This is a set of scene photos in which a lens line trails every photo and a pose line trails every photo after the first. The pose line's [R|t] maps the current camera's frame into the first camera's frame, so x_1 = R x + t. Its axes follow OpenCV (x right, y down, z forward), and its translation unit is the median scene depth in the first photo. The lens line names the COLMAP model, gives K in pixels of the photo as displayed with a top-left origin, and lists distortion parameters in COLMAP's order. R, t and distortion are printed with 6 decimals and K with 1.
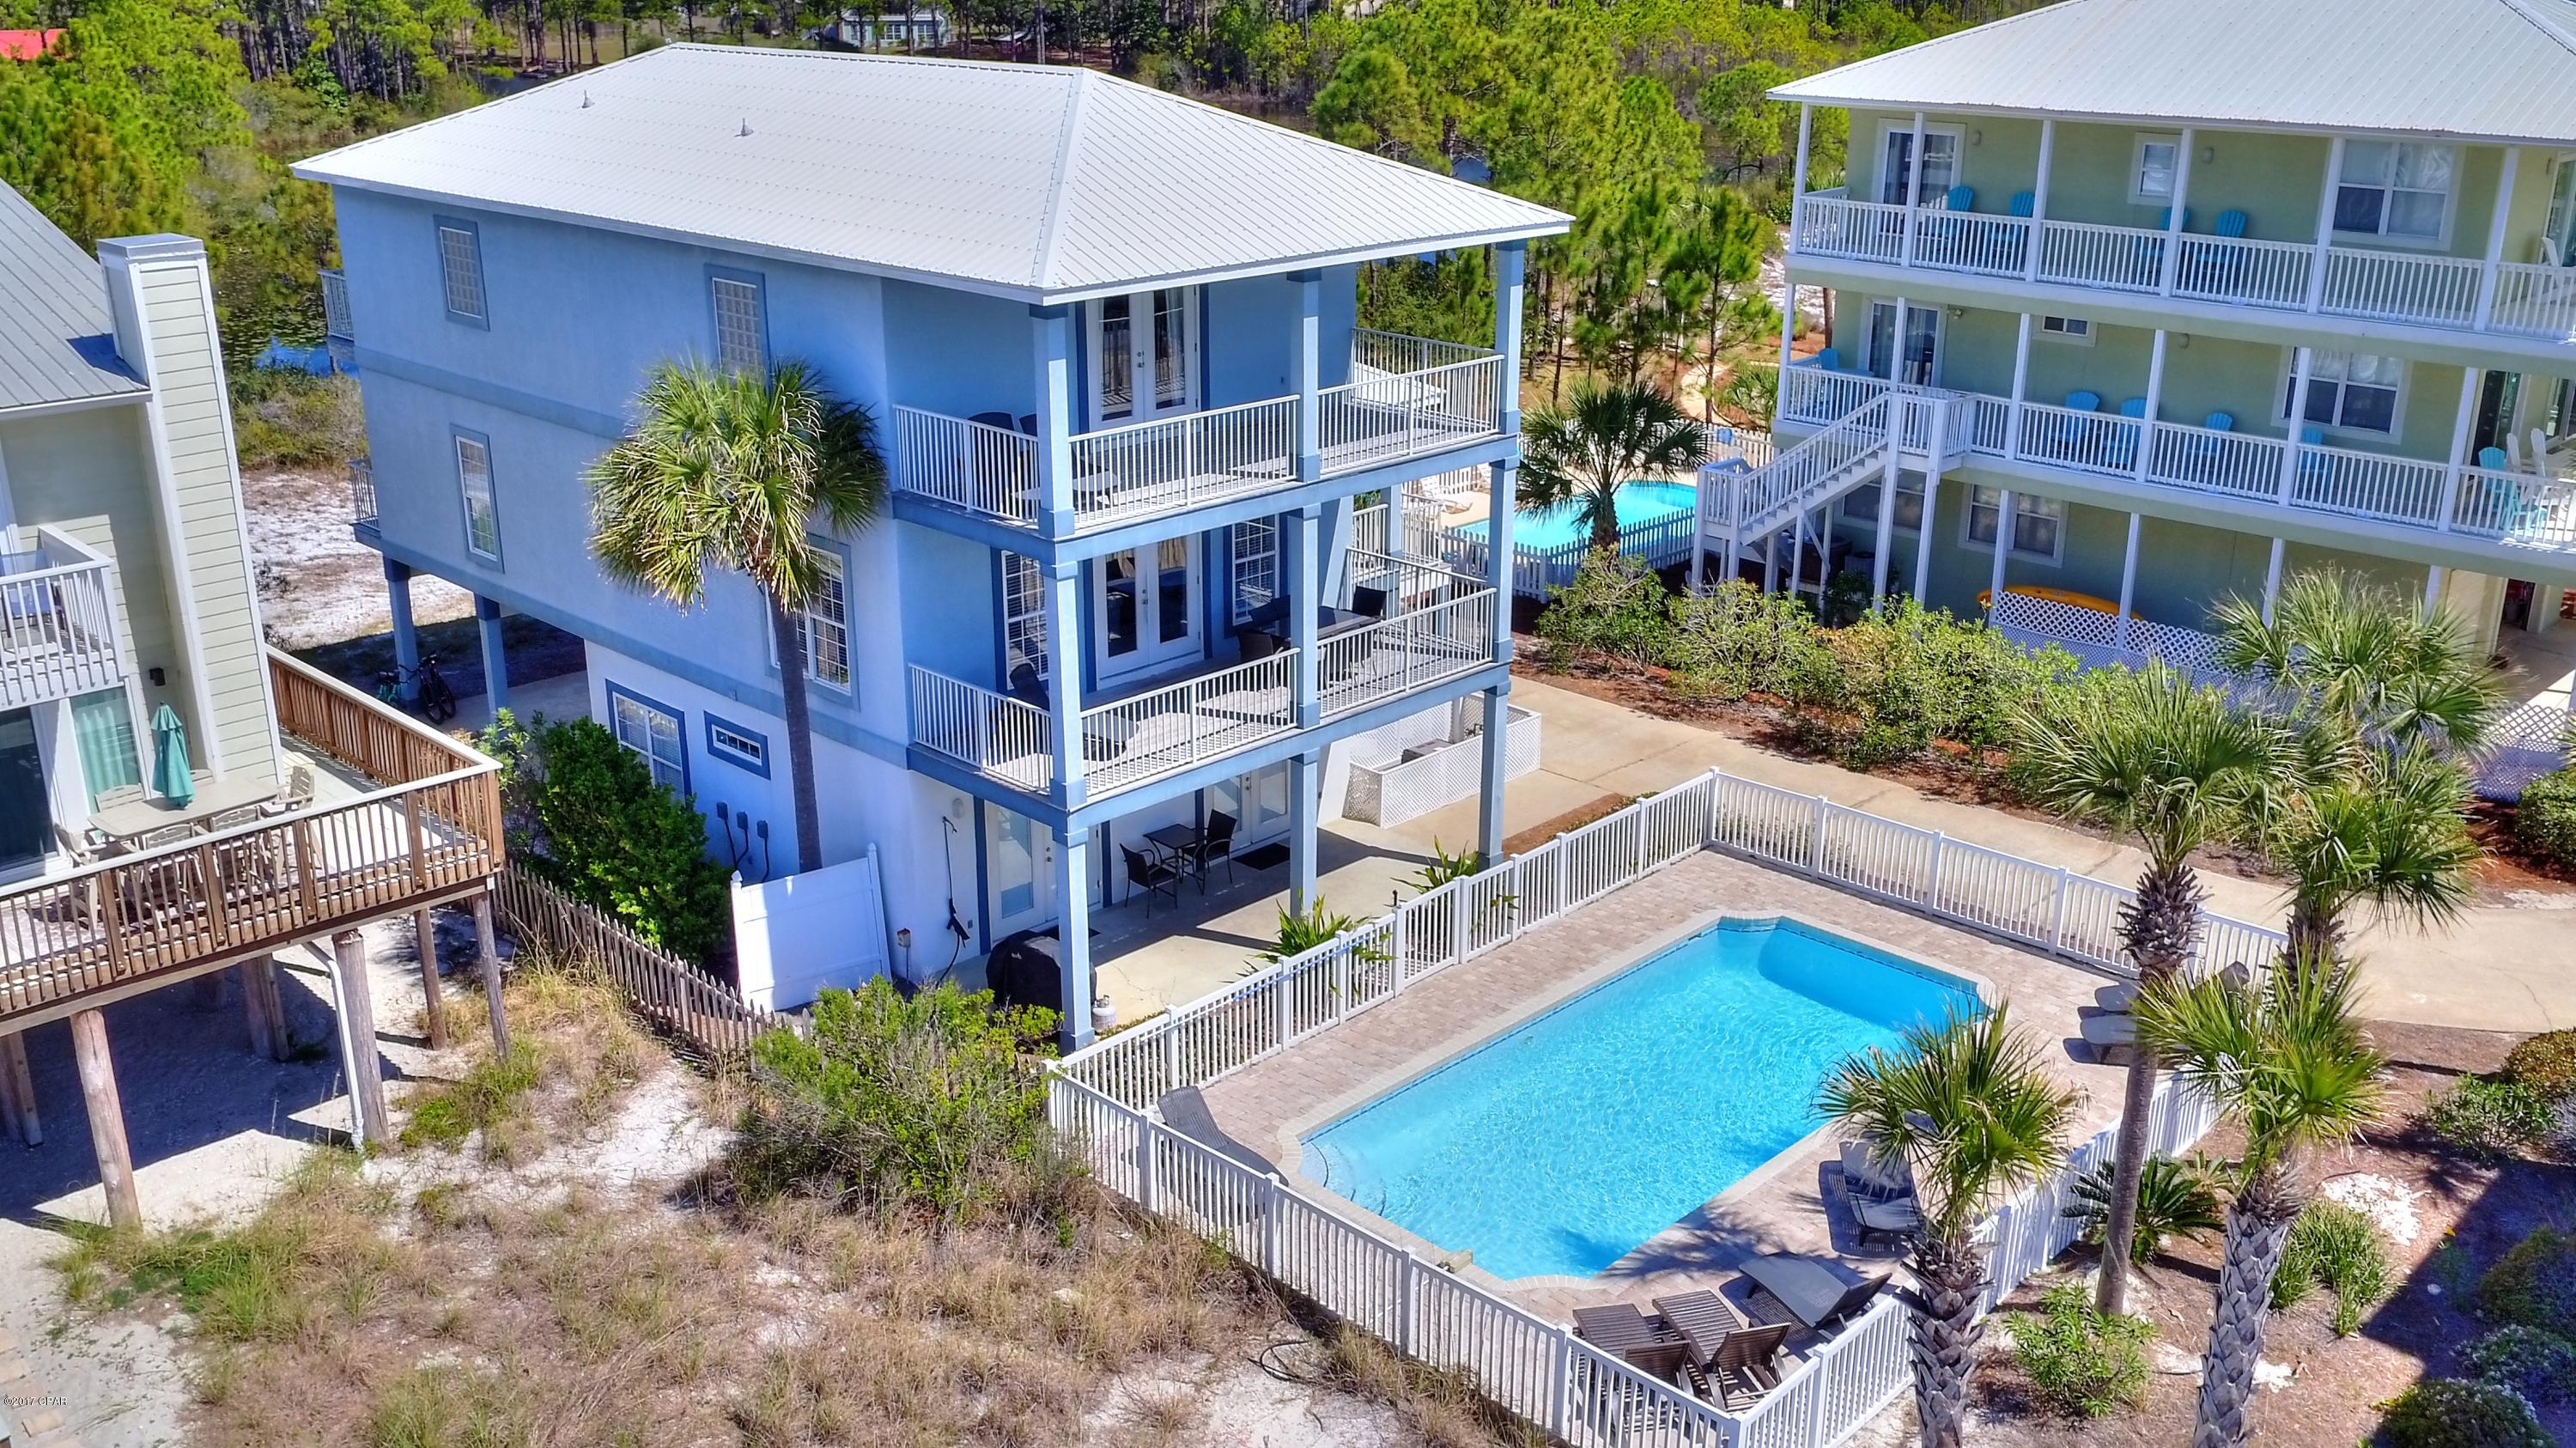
lens RADIAL K [[2256.0, 0, 1335.5], [0, 2256.0, 763.7], [0, 0, 1]] dist [0.000528, 0.003868]
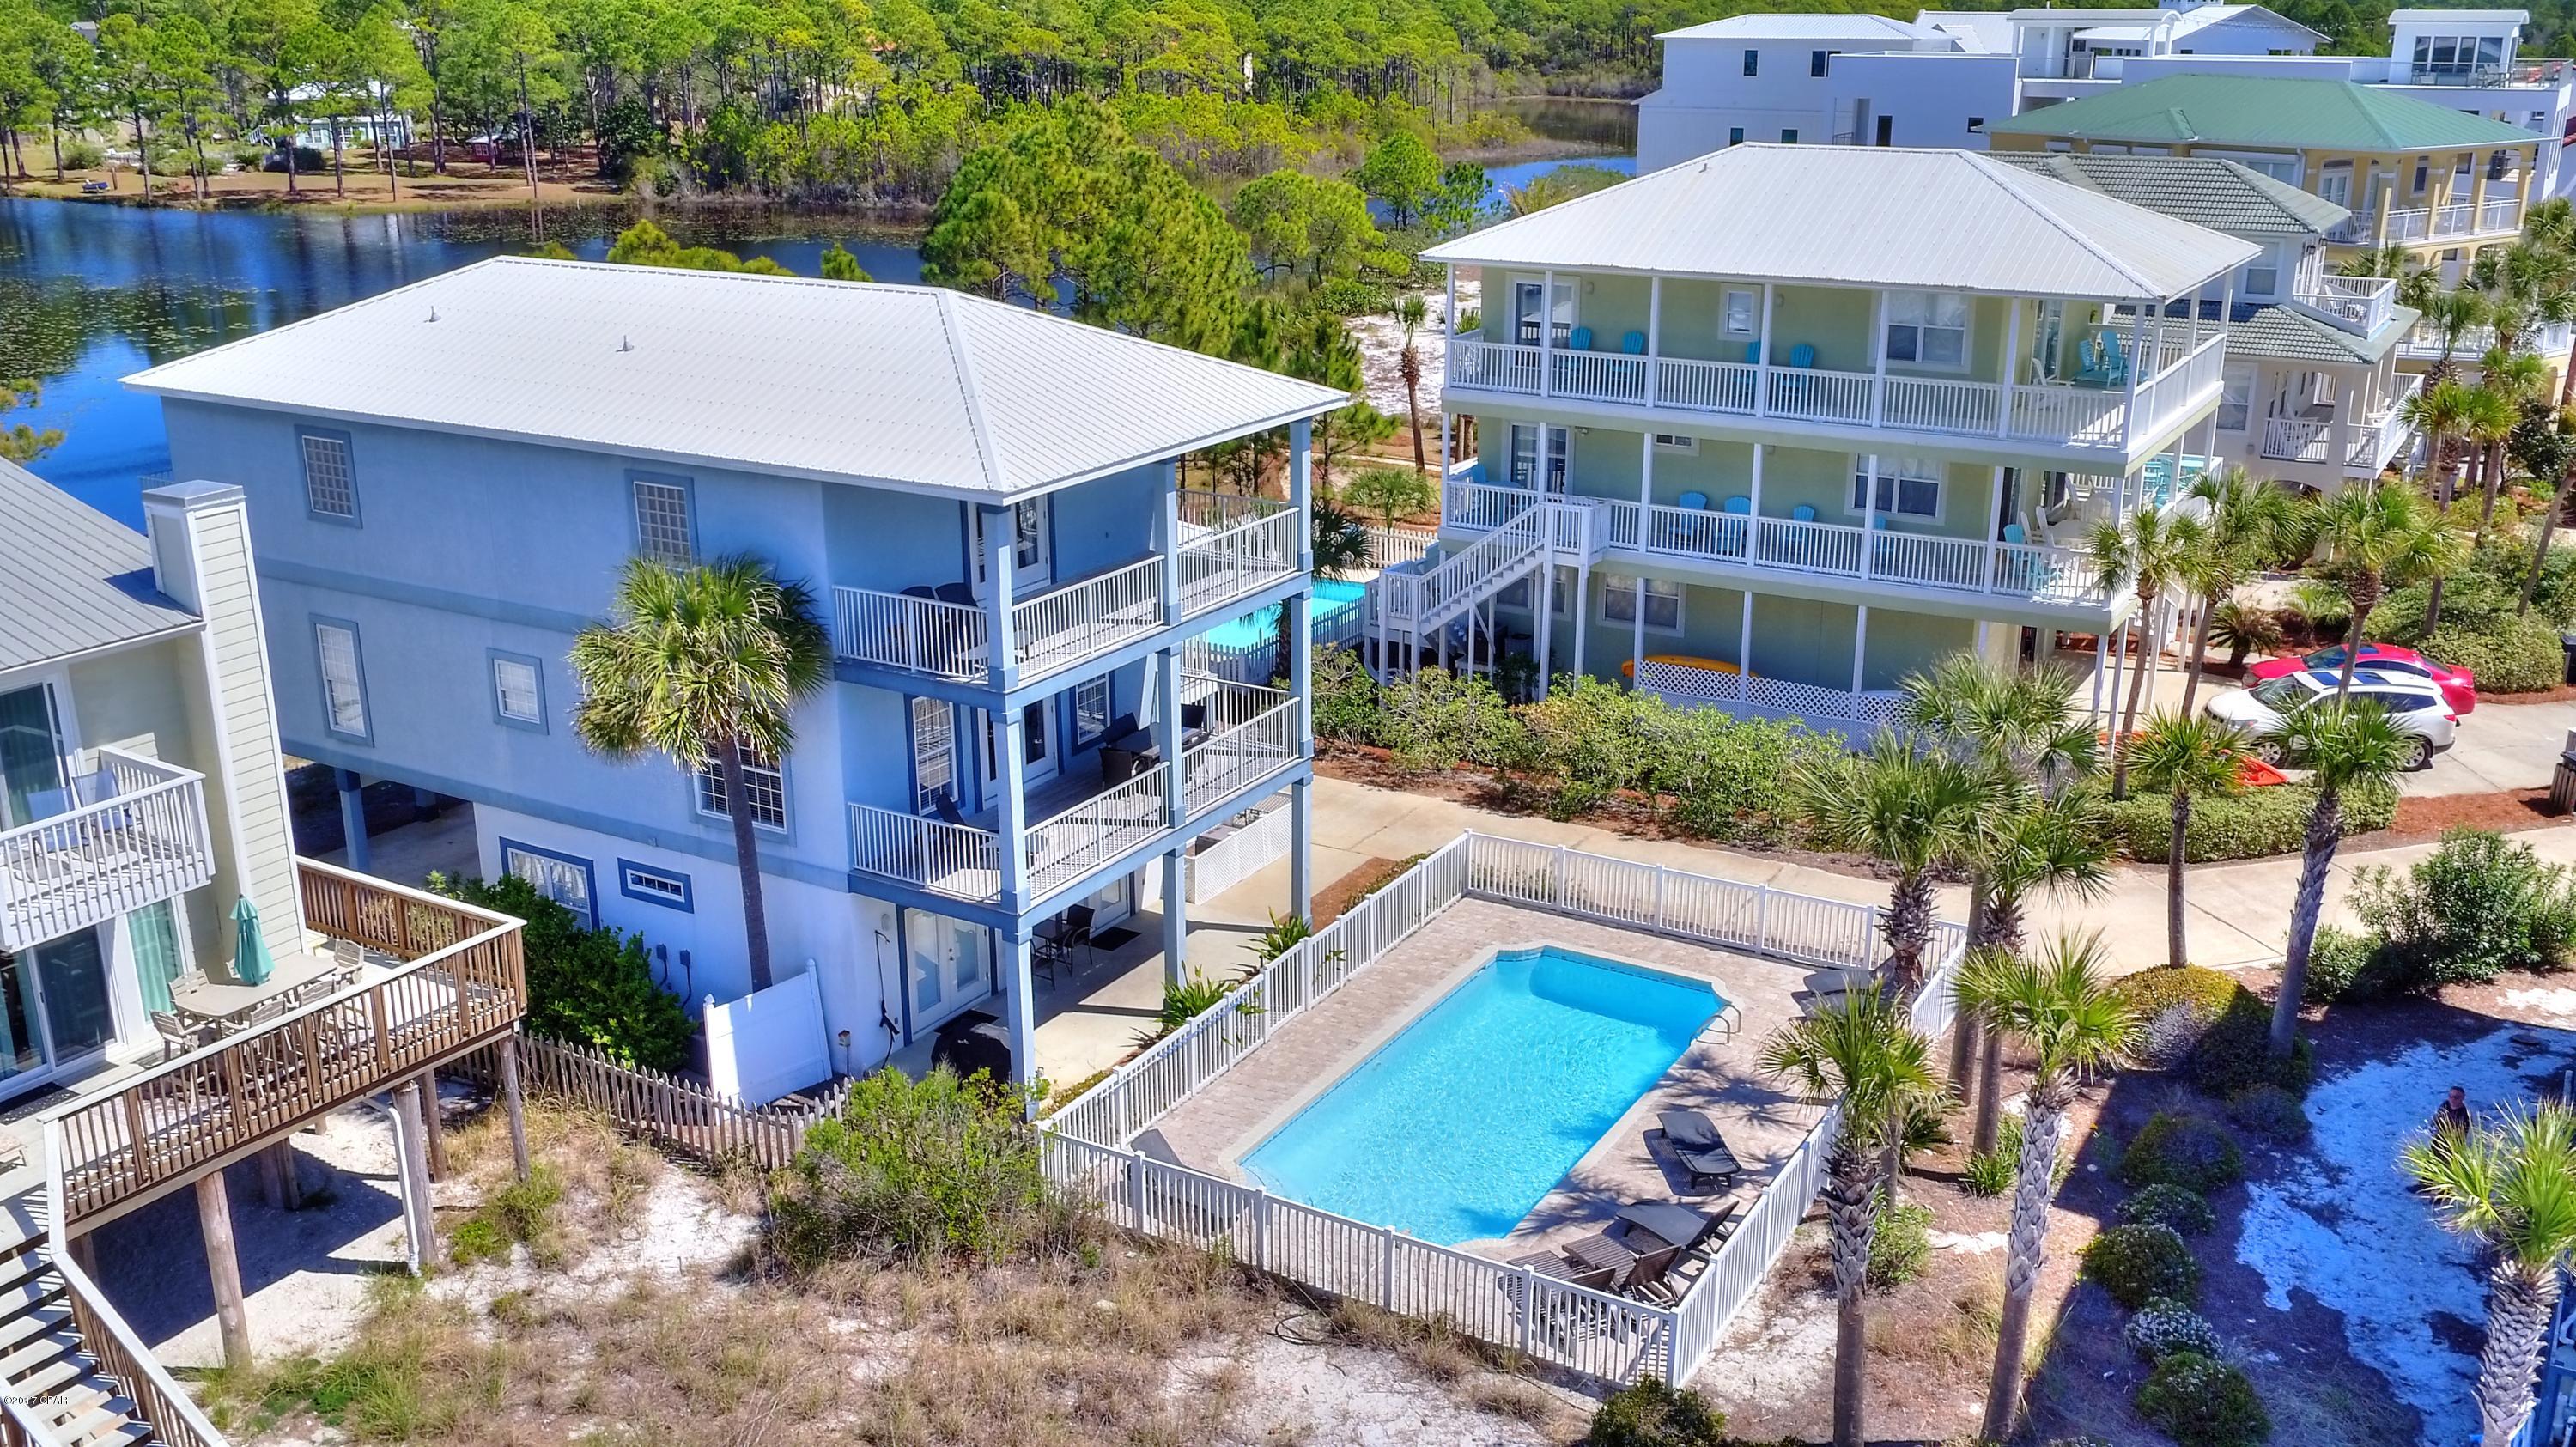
lens RADIAL K [[2255.9, 0, 1335.5], [0, 2255.9, 763.2], [0, 0, 1]] dist [0.000528, 0.003868]
pose [[0.971087, -0.080429, 0.224768, -0.195252], [0.086566, 0.996091, -0.017567, -0.021145], [-0.222476, 0.036516, 0.974254, -0.188173]]
